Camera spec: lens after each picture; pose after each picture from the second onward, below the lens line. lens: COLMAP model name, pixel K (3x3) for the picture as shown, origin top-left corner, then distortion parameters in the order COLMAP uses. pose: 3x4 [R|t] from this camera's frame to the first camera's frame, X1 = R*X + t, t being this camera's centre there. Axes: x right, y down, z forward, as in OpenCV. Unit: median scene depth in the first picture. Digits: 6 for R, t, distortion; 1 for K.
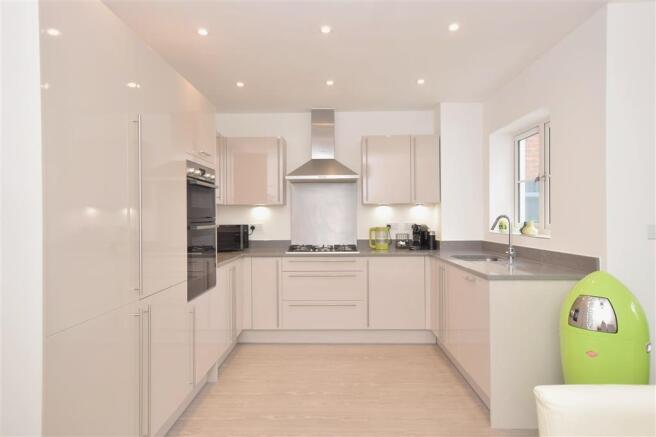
lens RADIAL K [[398.2, 0, 328.0], [0, 398.2, 218.5], [0, 0, 1]] dist [0.006357, 0.001067]
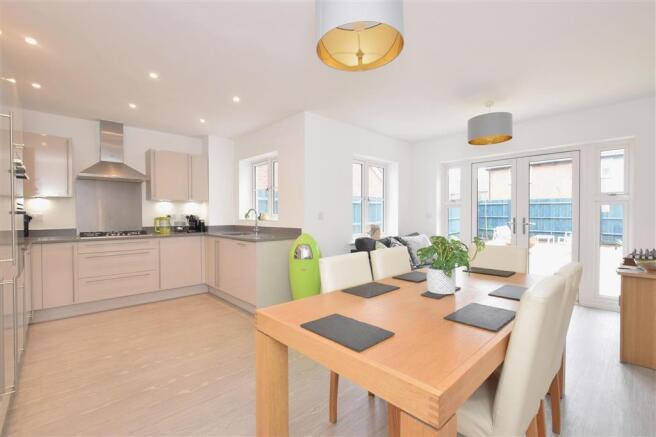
lens RADIAL K [[287.1, 0, 325.6], [0, 287.1, 218.0], [0, 0, 1]] dist [-0.002530, 0.000802]
pose [[0.715900, -0.003898, 0.698192, -0.165494], [-0.001464, 0.999974, 0.007084, 0.017572], [-0.698202, -0.006093, 0.715875, -0.101578]]
